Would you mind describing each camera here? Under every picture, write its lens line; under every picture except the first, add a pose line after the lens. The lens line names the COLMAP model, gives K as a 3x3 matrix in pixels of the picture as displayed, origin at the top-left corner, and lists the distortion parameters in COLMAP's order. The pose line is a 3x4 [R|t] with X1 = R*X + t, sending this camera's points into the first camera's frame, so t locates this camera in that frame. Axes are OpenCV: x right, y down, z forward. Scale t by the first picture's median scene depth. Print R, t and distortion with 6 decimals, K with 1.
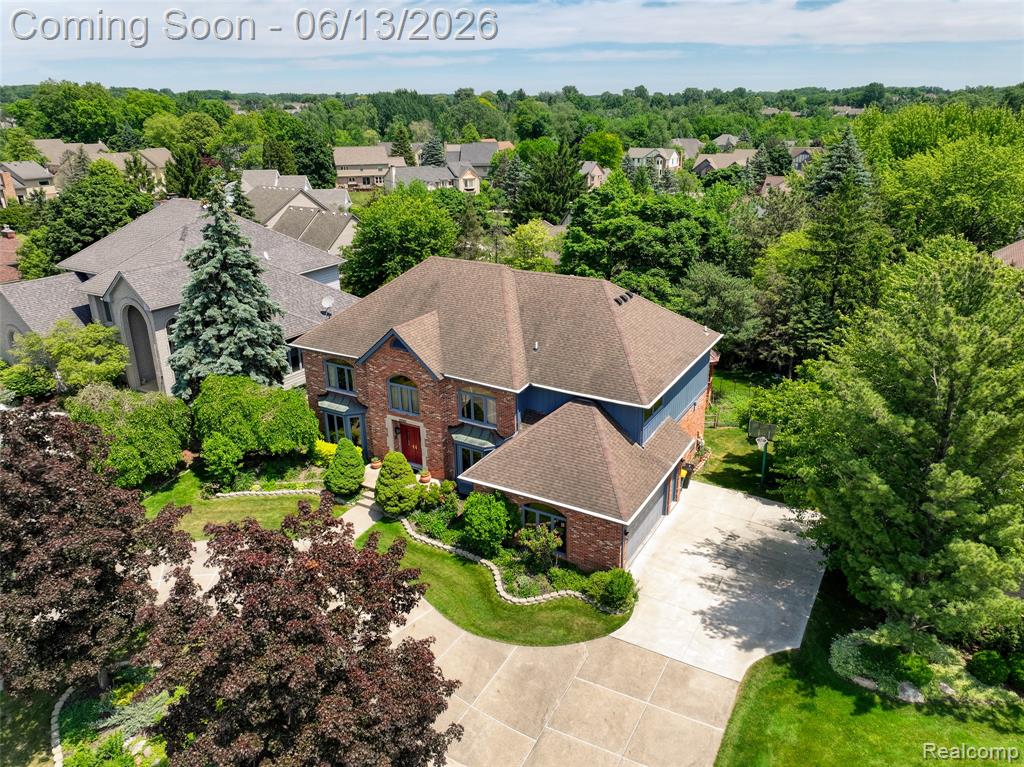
lens RADIAL K [[734.2, 0, 529.4], [0, 734.2, 368.7], [0, 0, 1]] dist [0.008564, 0.000831]
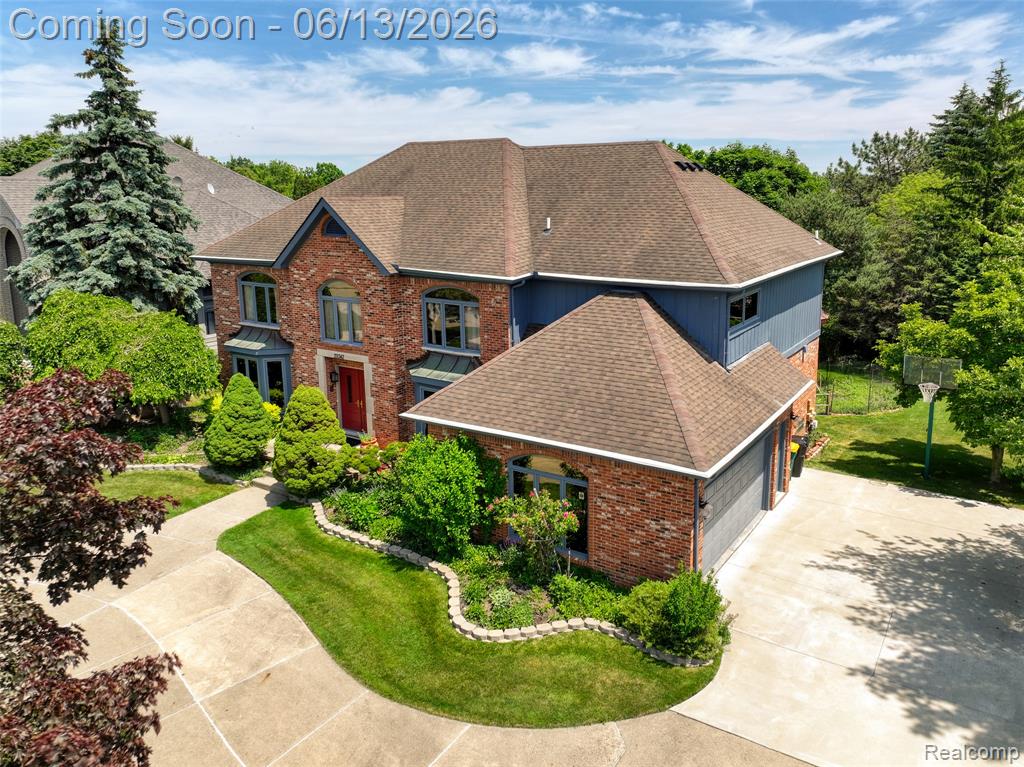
lens RADIAL K [[761.7, 0, 538.6], [0, 761.7, 332.4], [0, 0, 1]] dist [0.003902, 0.003747]
pose [[0.998208, 0.011607, -0.058698, 0.040728], [-0.021241, 0.985851, -0.166273, 0.168327], [0.055938, 0.167222, 0.984331, 0.387101]]
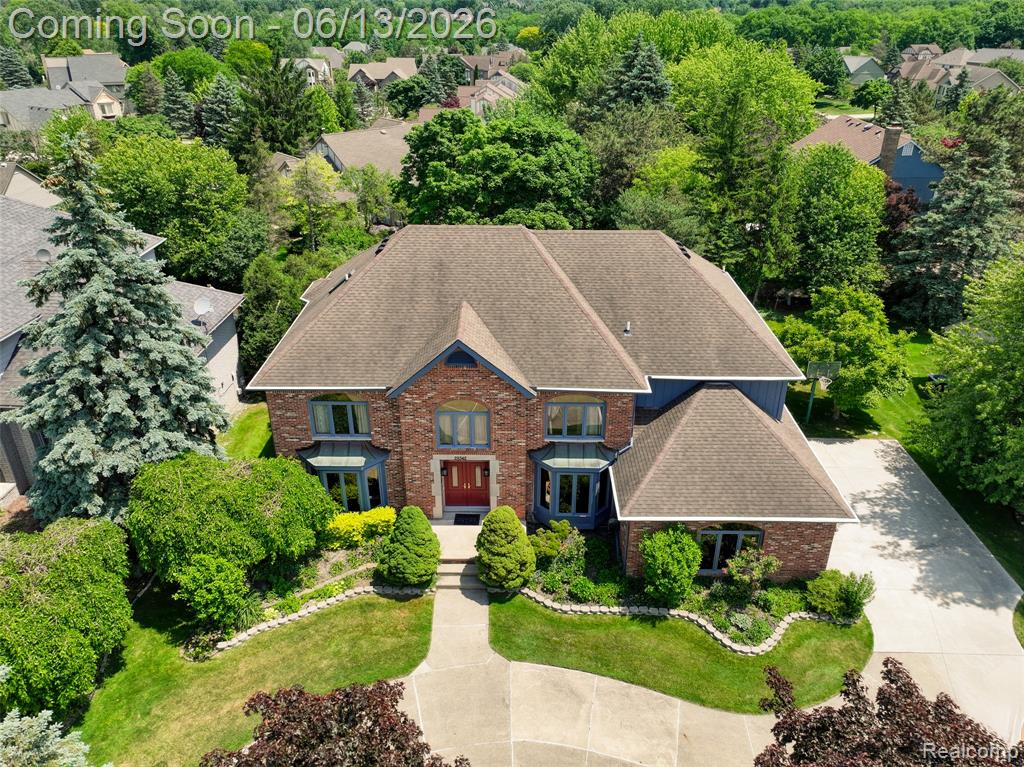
lens RADIAL K [[730.7, 0, 517.6], [0, 730.7, 358.7], [0, 0, 1]] dist [0.006714, 0.008282]
pose [[0.877650, -0.202319, 0.434508, -0.452099], [0.157545, 0.977943, 0.137136, -0.126499], [-0.452669, -0.051903, 0.890167, 0.355774]]
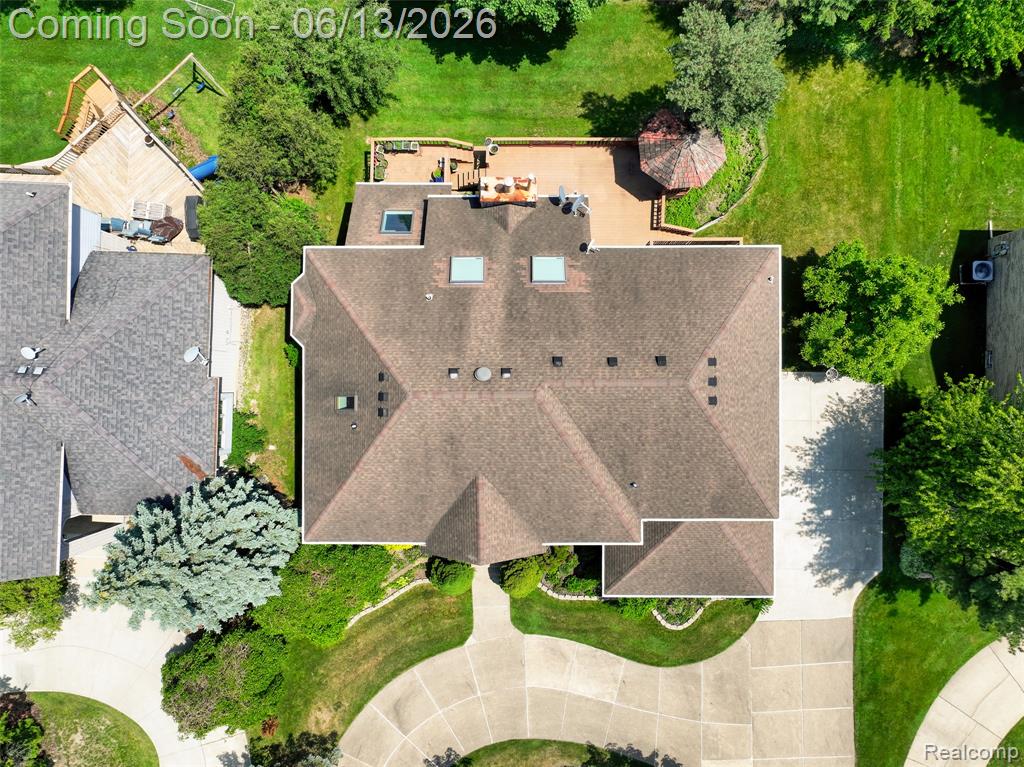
lens RADIAL K [[725.7, 0, 512.0], [0, 725.7, 383.5], [0, 0, 1]] dist [0.004979, 0.001366]
pose [[0.873335, -0.487065, 0.007317, -0.065966], [0.165373, 0.310584, 0.936050, -0.883360], [-0.458189, -0.816275, 0.351791, 0.876827]]
